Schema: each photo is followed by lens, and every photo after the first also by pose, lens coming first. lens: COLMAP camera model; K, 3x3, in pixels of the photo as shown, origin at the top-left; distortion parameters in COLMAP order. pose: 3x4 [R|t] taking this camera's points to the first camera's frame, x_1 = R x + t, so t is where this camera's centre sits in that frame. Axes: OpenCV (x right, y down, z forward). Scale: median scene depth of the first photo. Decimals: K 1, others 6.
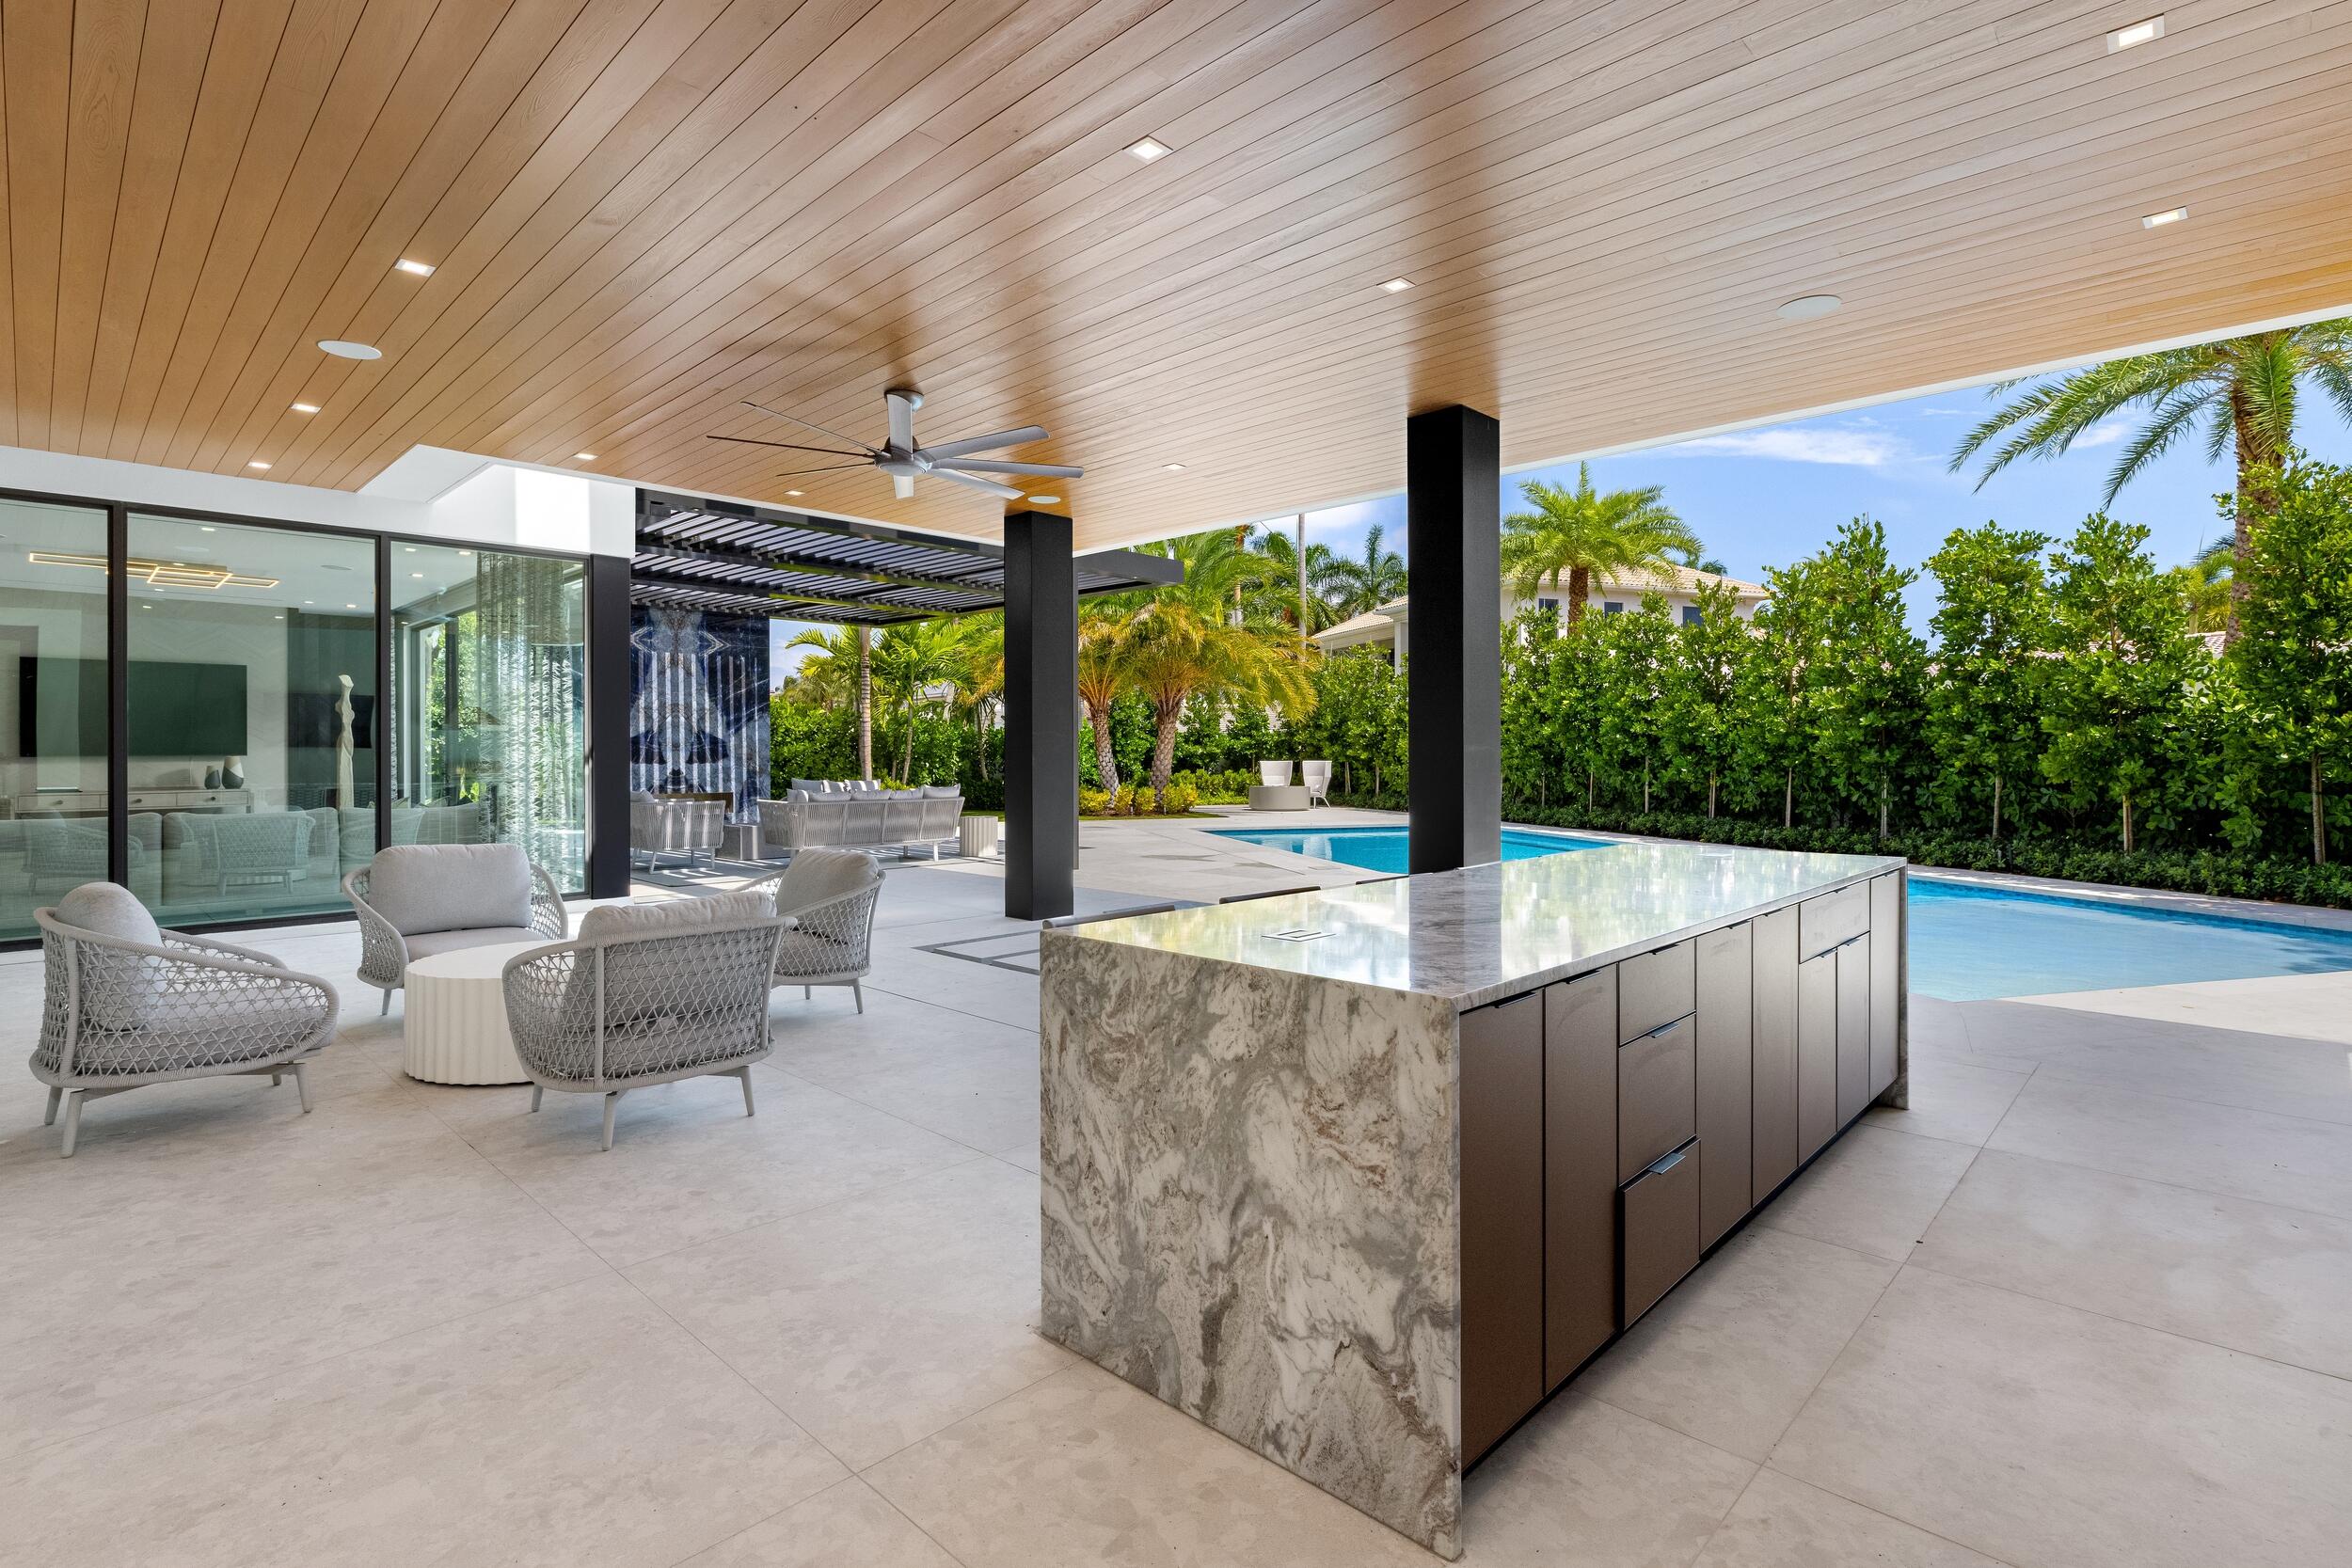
lens RADIAL K [[1120.8, 0, 1168.6], [0, 1120.8, 747.5], [0, 0, 1]] dist [-0.004857, 0.000628]
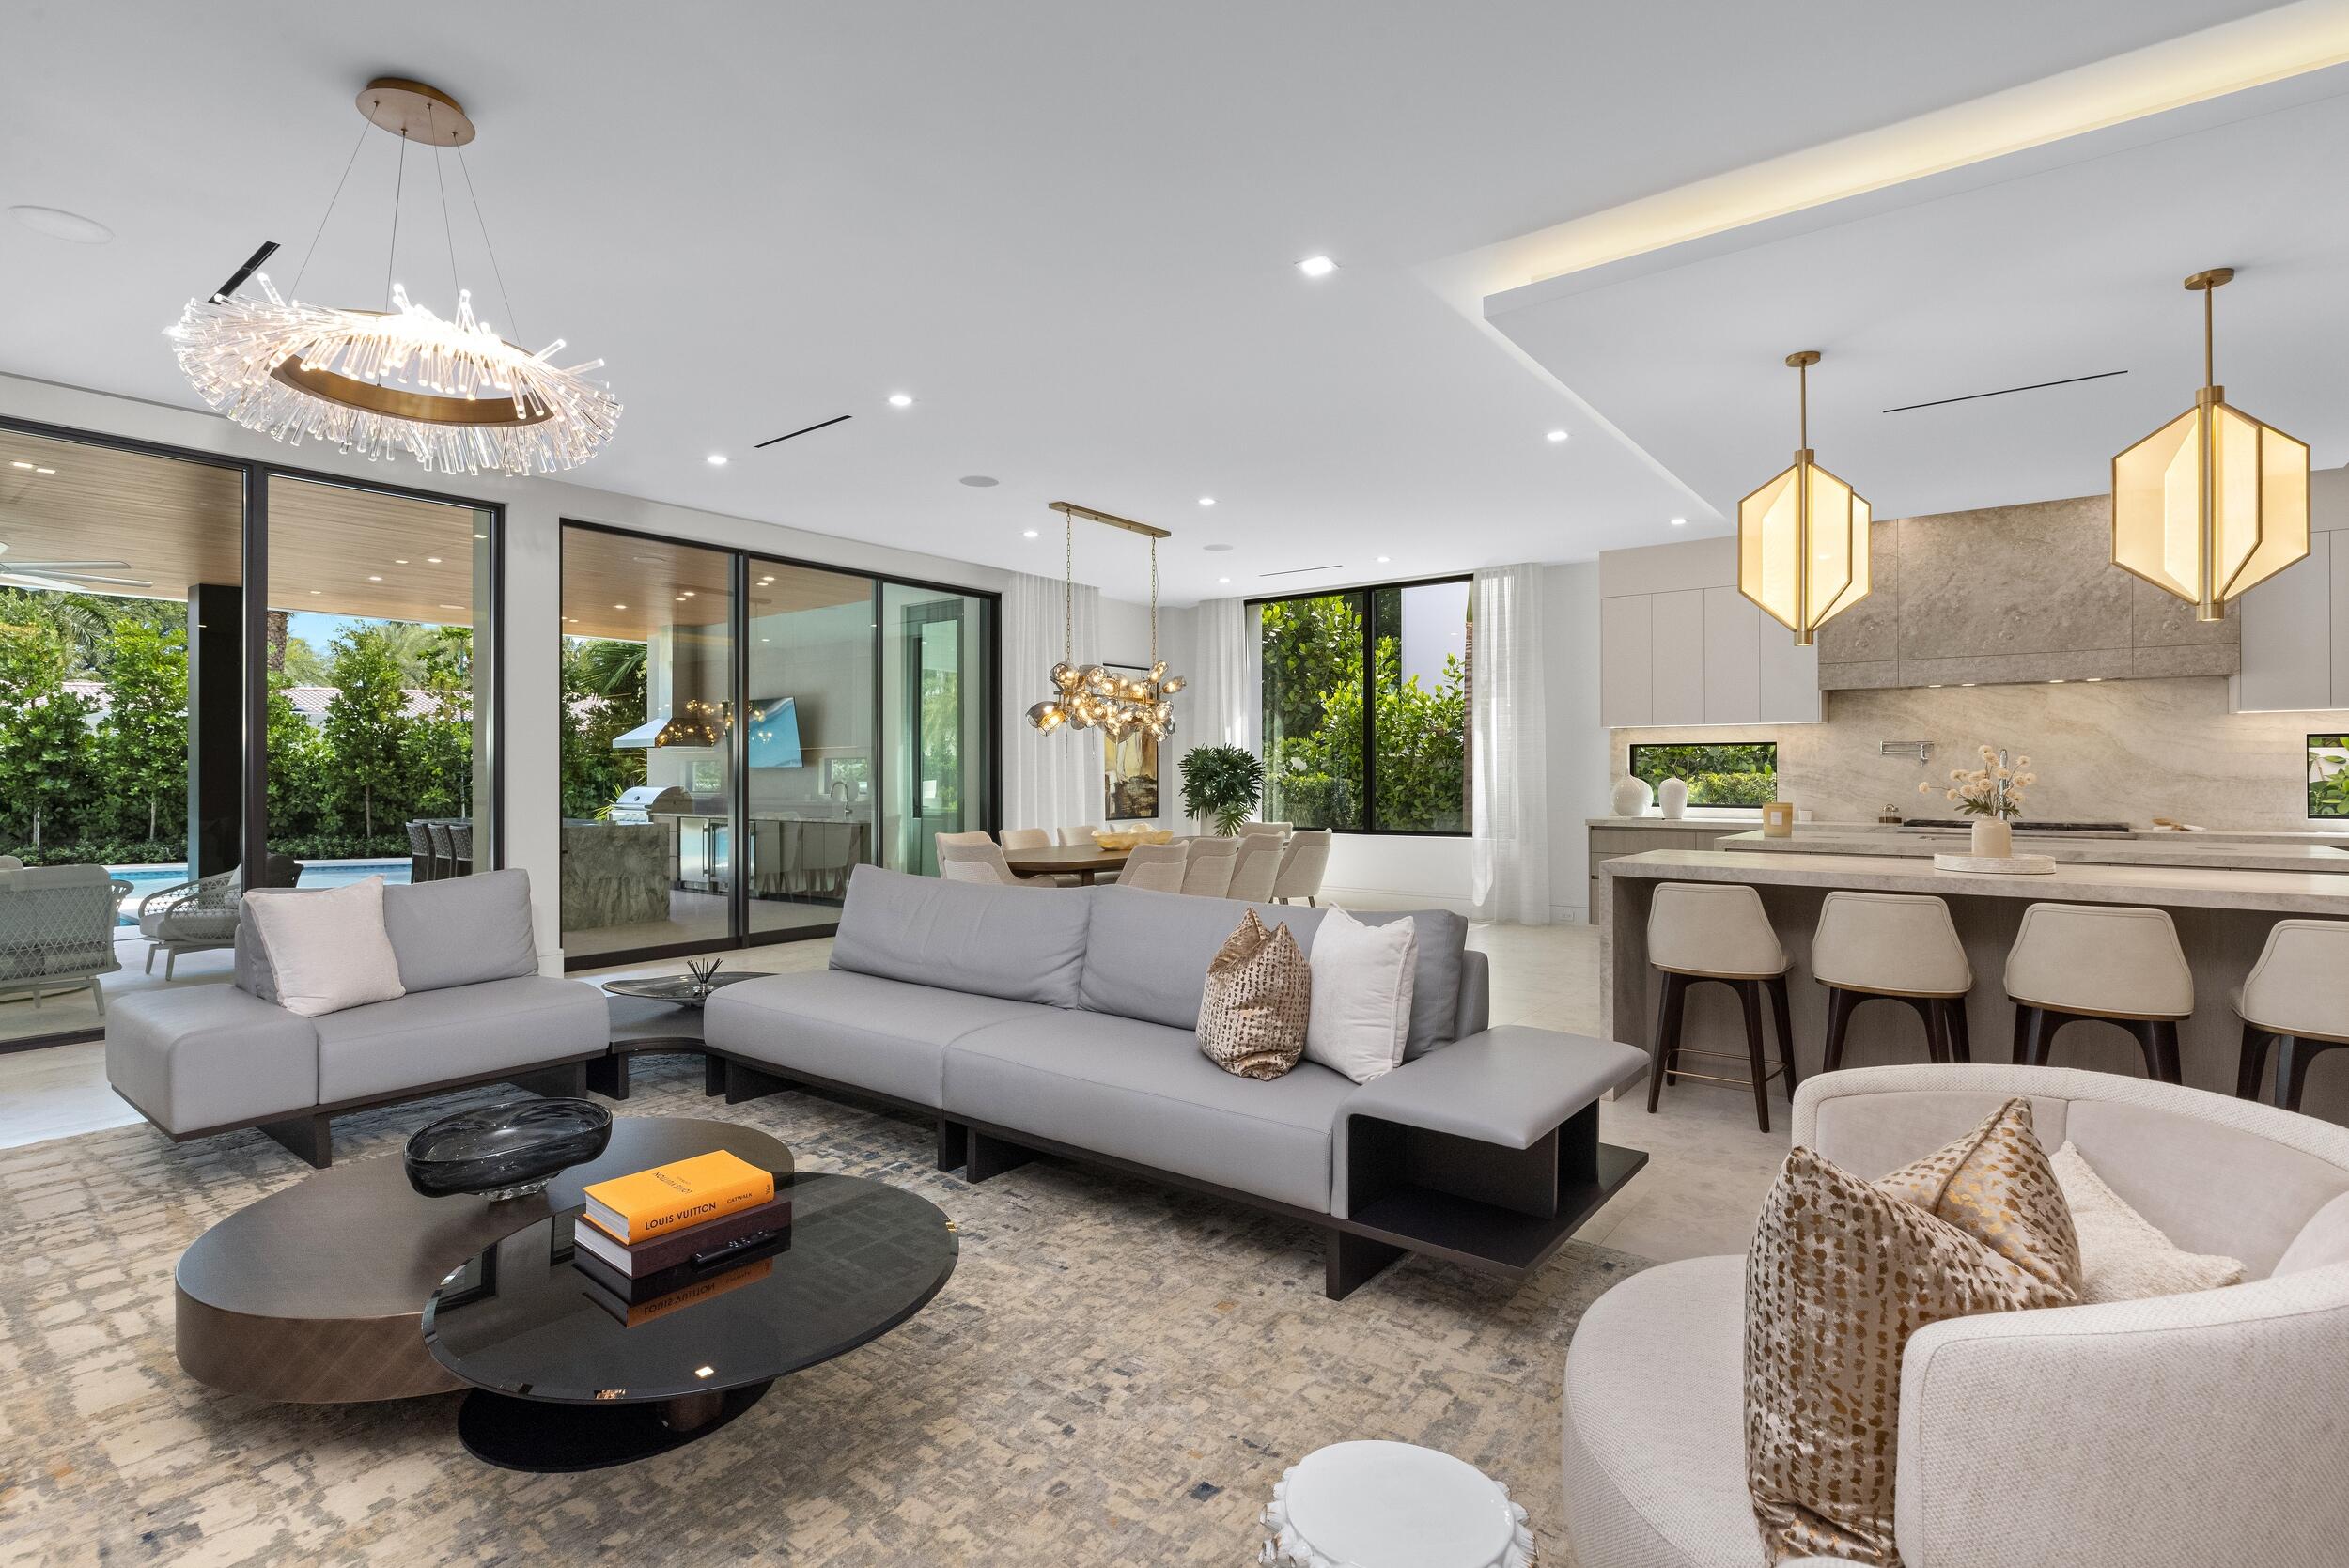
lens RADIAL K [[1115.3, 0, 1171.3], [0, 1115.3, 779.0], [0, 0, 1]] dist [-0.000694, -0.000066]
pose [[-0.109221, -0.003354, 0.994012, -0.670598], [-0.001981, 0.999993, 0.003157, -0.004331], [-0.994016, -0.001625, -0.109227, -0.112355]]
